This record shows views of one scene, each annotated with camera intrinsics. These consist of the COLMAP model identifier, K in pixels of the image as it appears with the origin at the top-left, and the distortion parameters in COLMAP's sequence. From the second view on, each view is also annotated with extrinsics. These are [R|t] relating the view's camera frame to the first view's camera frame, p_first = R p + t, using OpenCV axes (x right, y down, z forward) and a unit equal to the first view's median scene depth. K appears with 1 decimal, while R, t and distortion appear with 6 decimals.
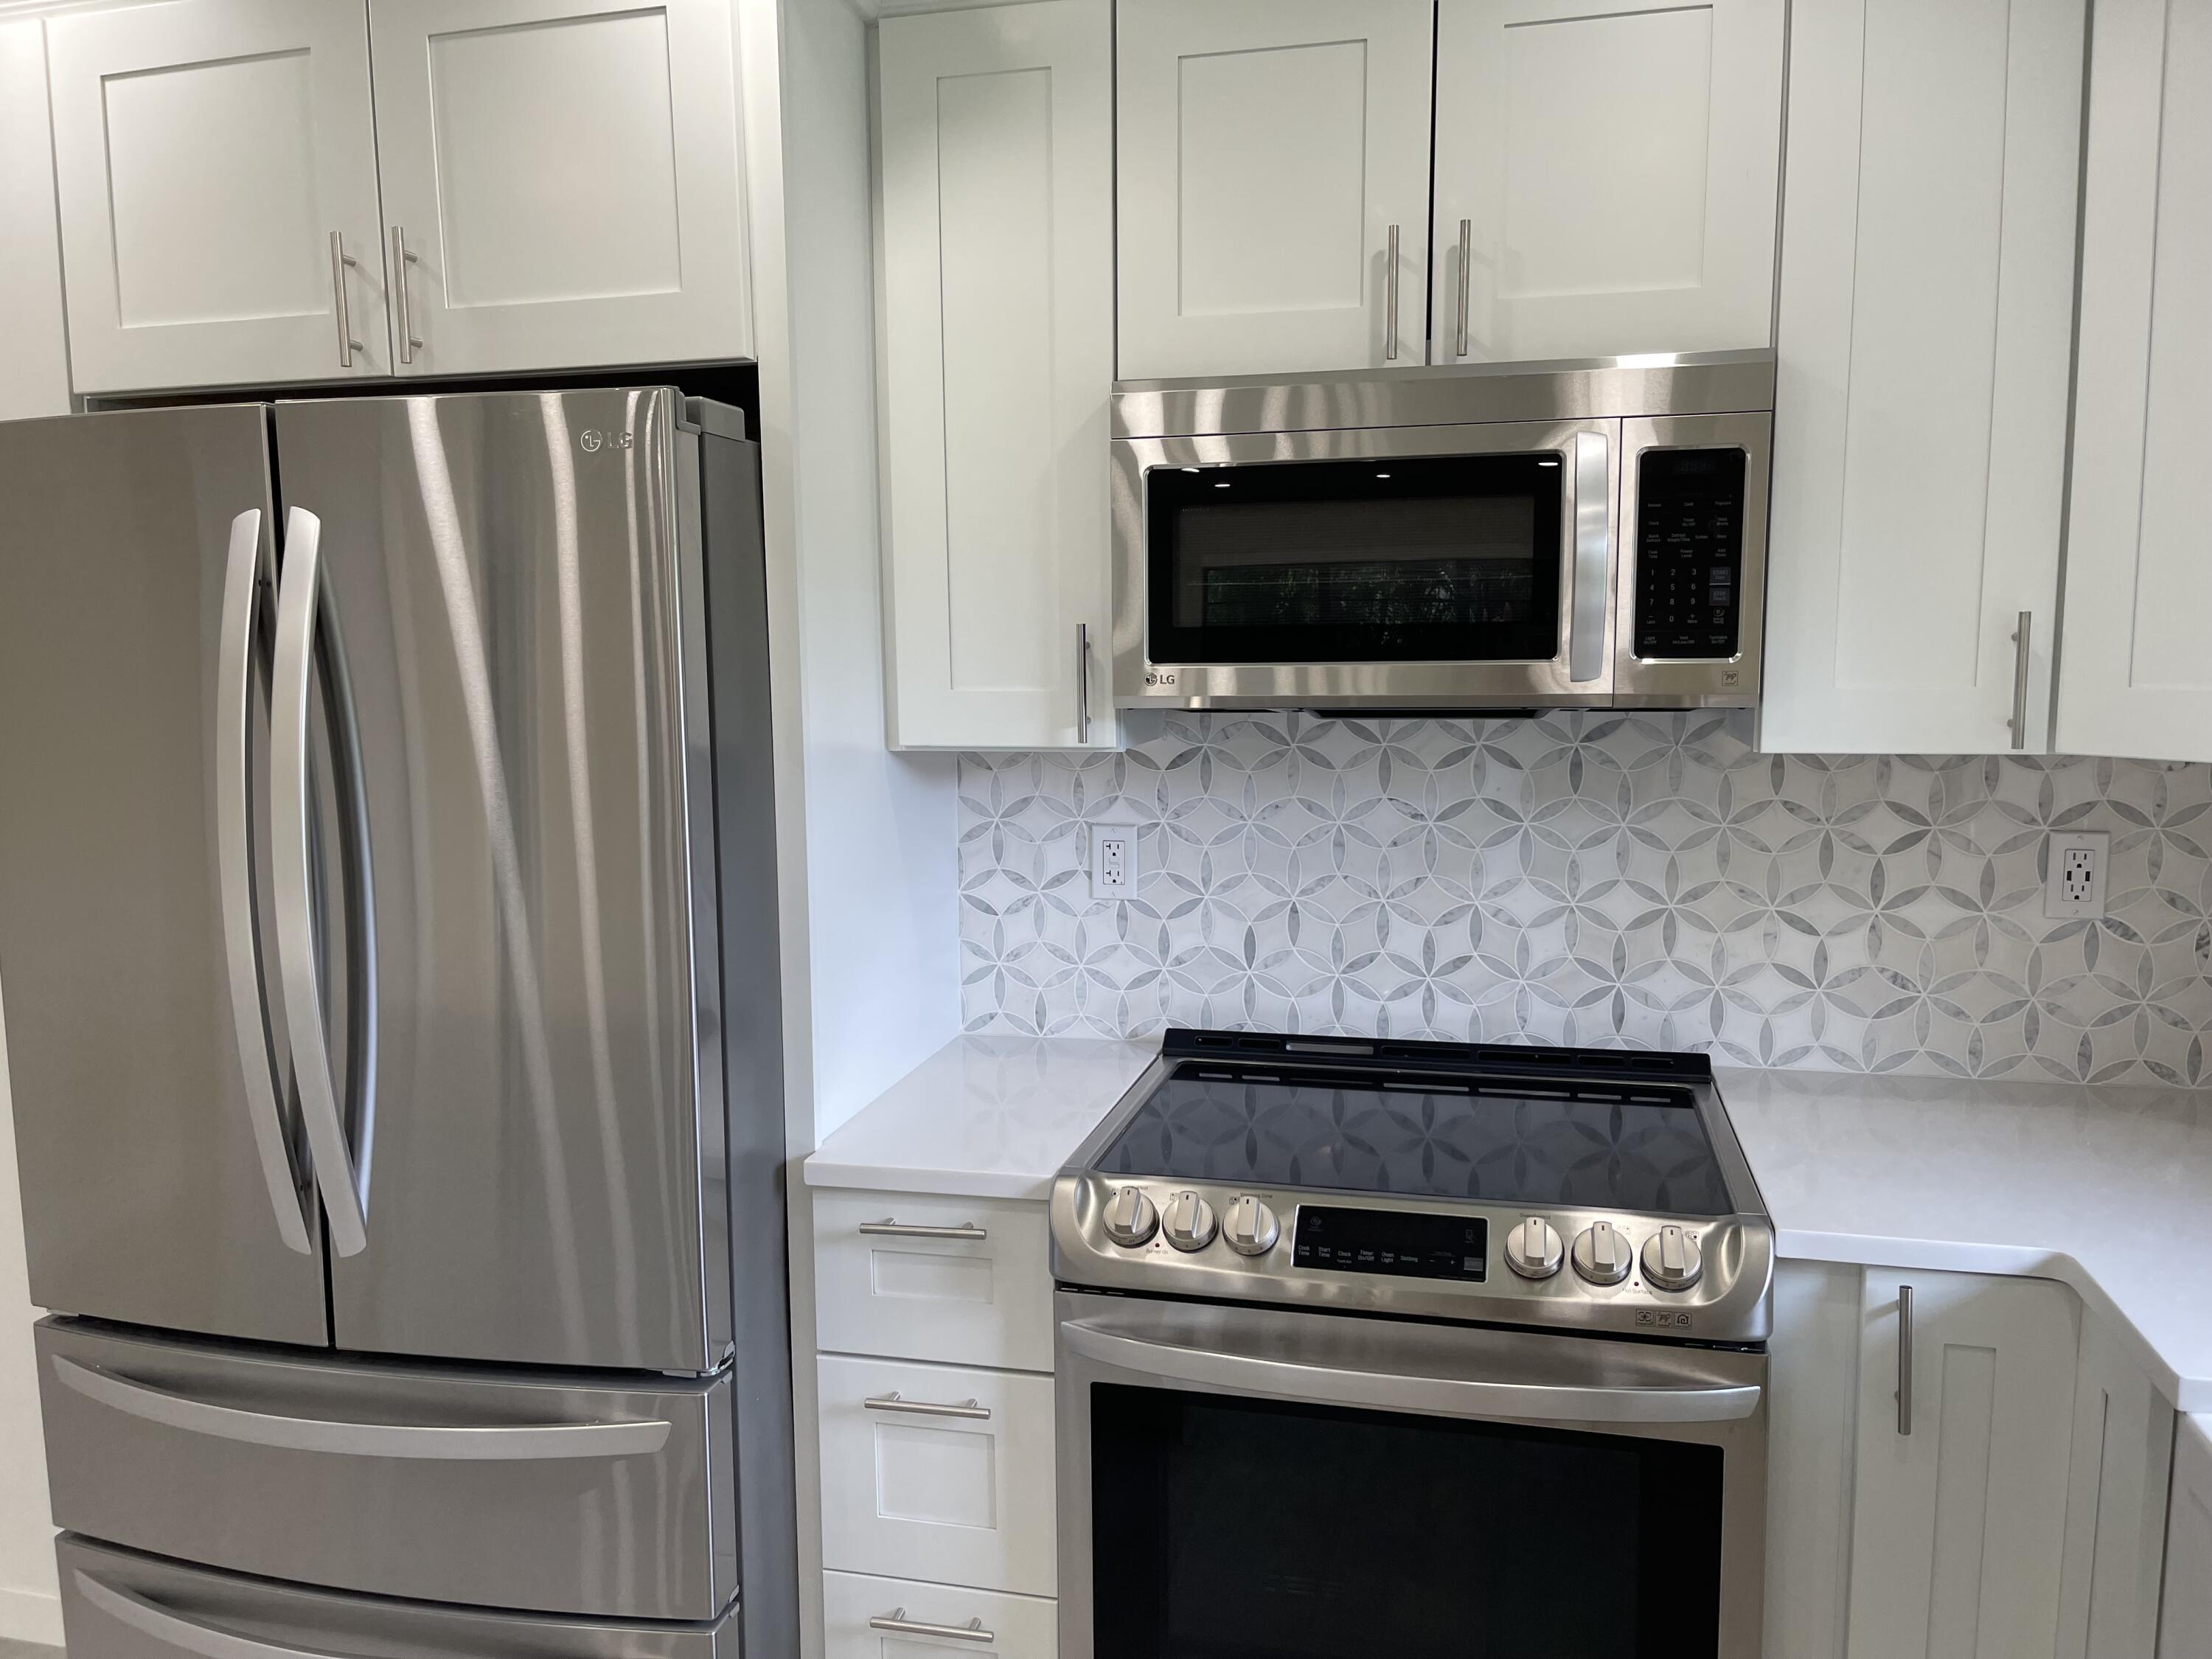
lens RADIAL K [[1668.7, 0, 1091.0], [0, 1668.7, 852.3], [0, 0, 1]] dist [0.068854, -0.097353]
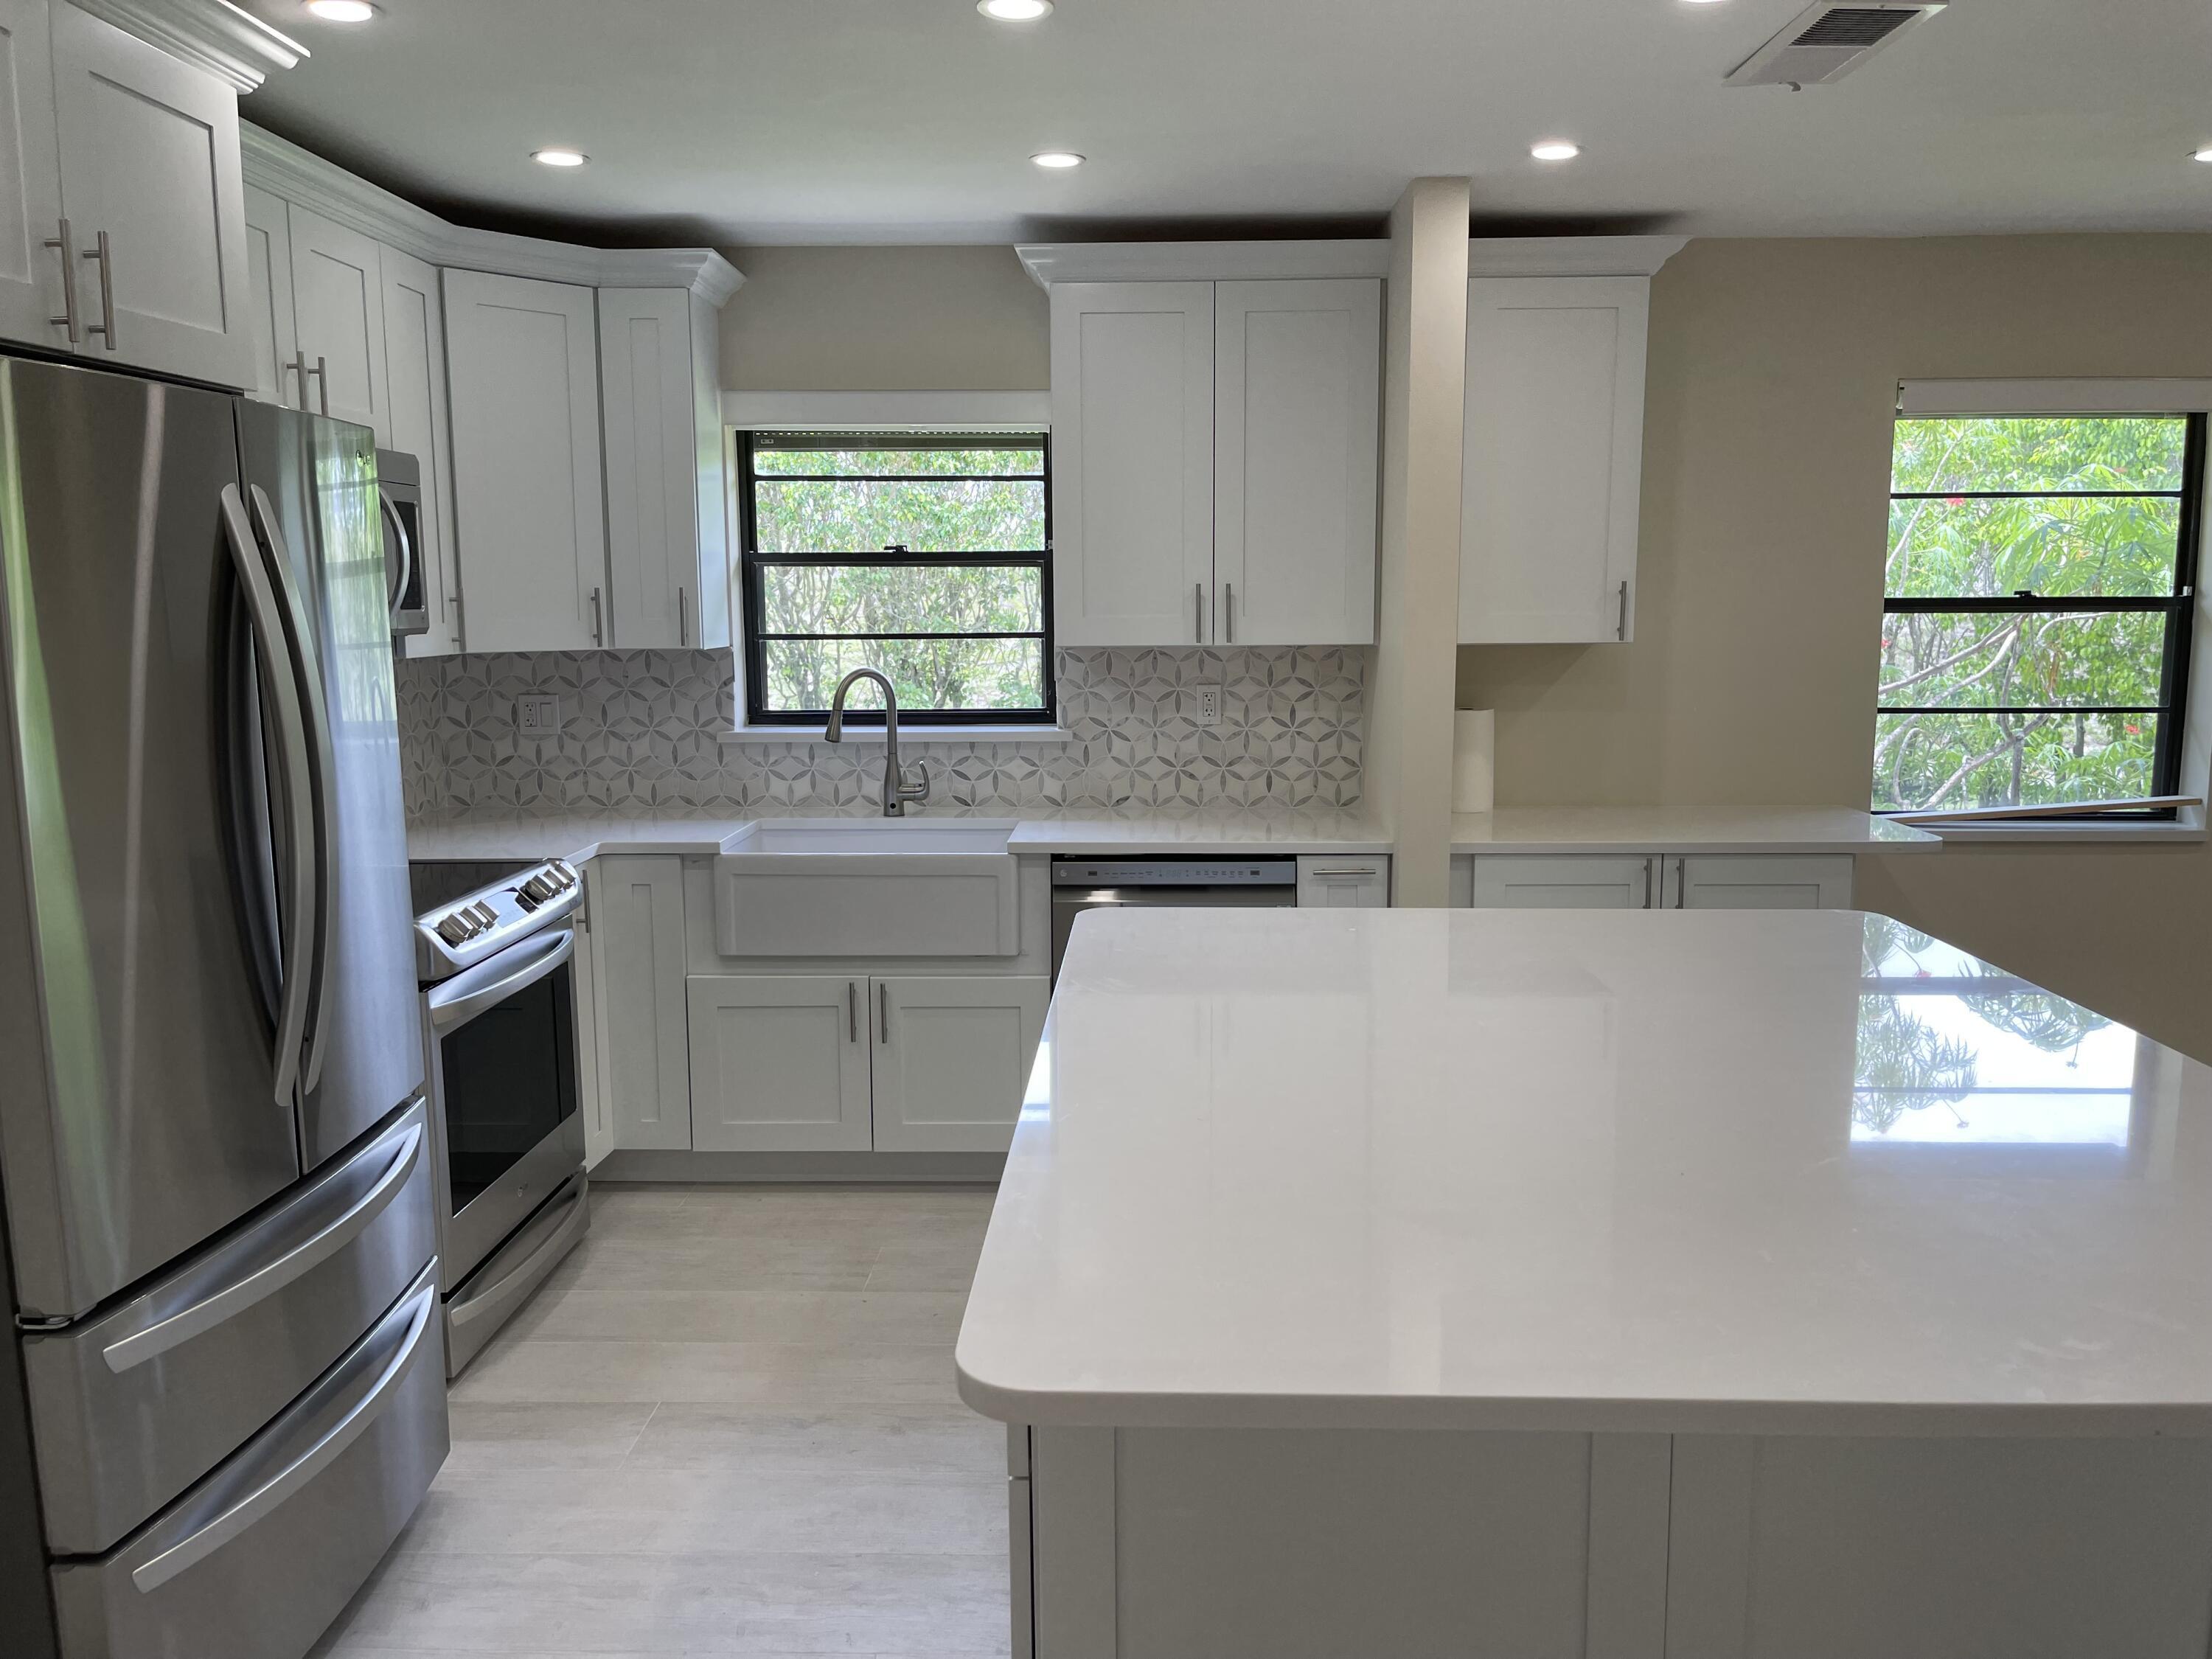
lens RADIAL K [[1668.7, 0, 1124.4], [0, 1668.7, 824.7], [0, 0, 1]] dist [0.068854, -0.097353]
pose [[-0.218371, -0.123223, 0.968055, -1.491506], [0.131764, 0.979189, 0.154363, -0.054473], [-0.966930, 0.161263, -0.197590, 0.541663]]
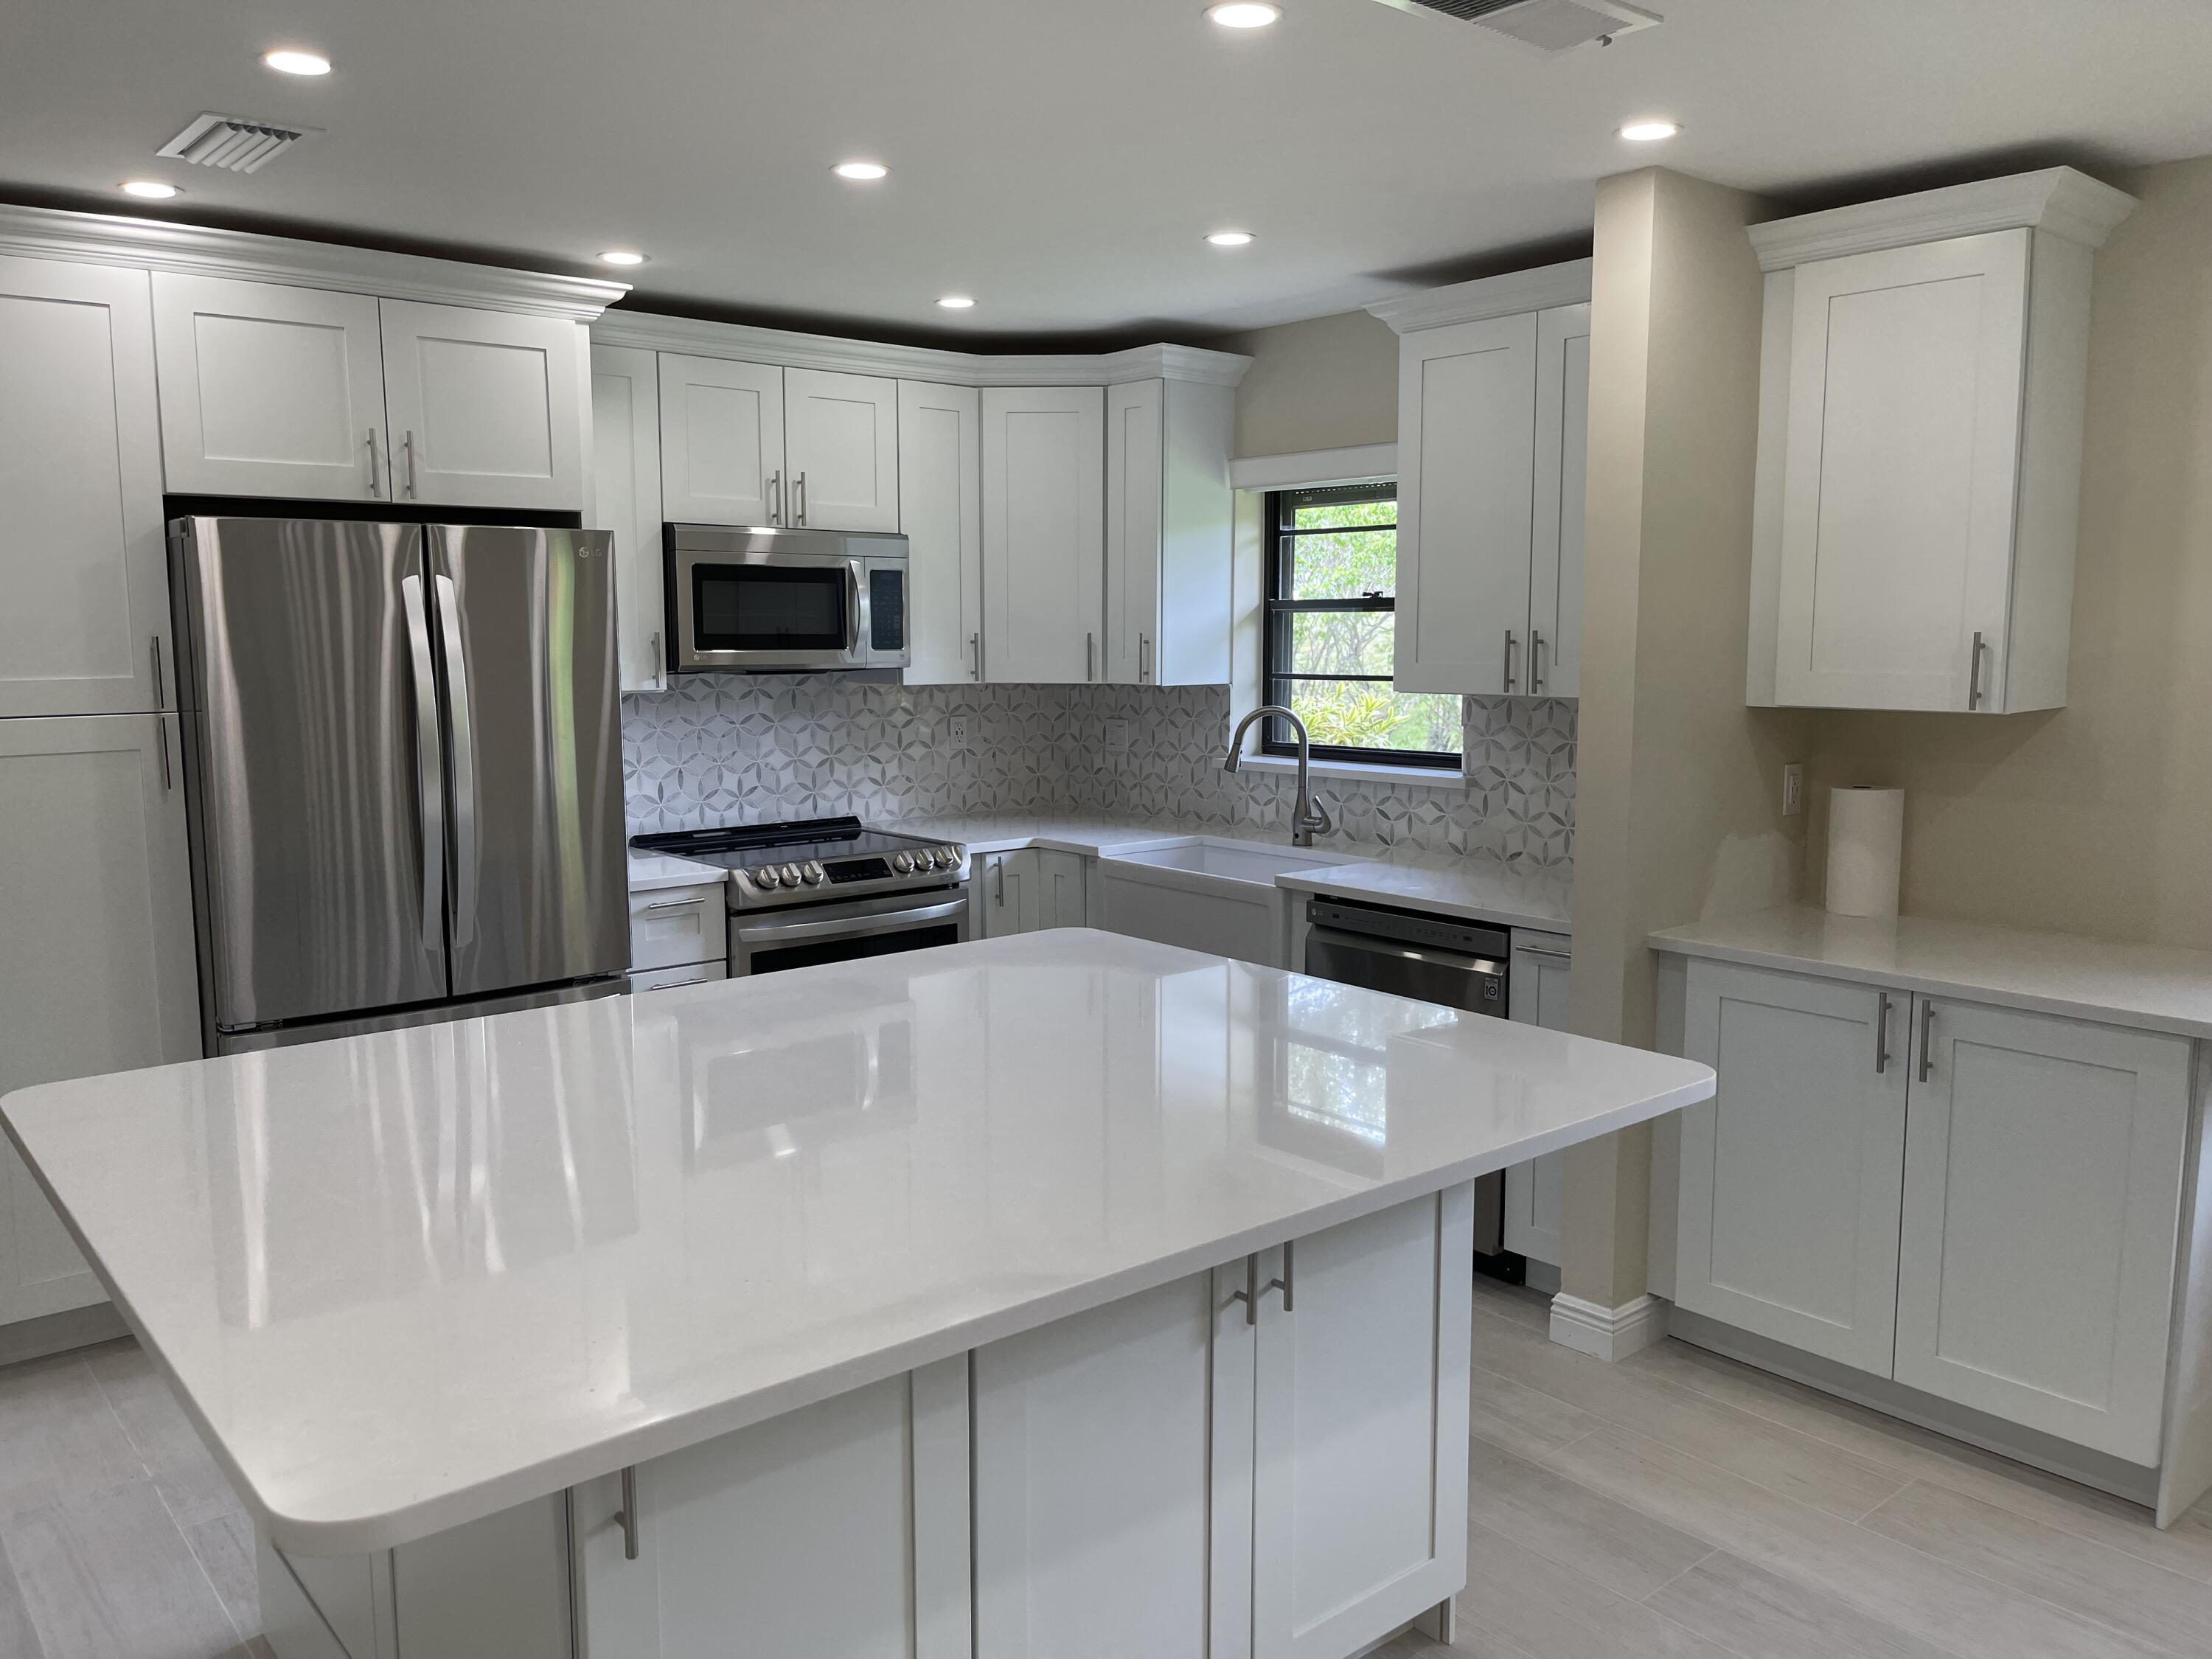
lens RADIAL K [[1668.7, 0, 1088.1], [0, 1668.7, 829.6], [0, 0, 1]] dist [0.068854, -0.097353]
pose [[0.591609, -0.088254, 0.801380, -1.361559], [0.098122, 0.994483, 0.037083, 0.085833], [-0.800232, 0.056694, 0.597005, -0.685298]]
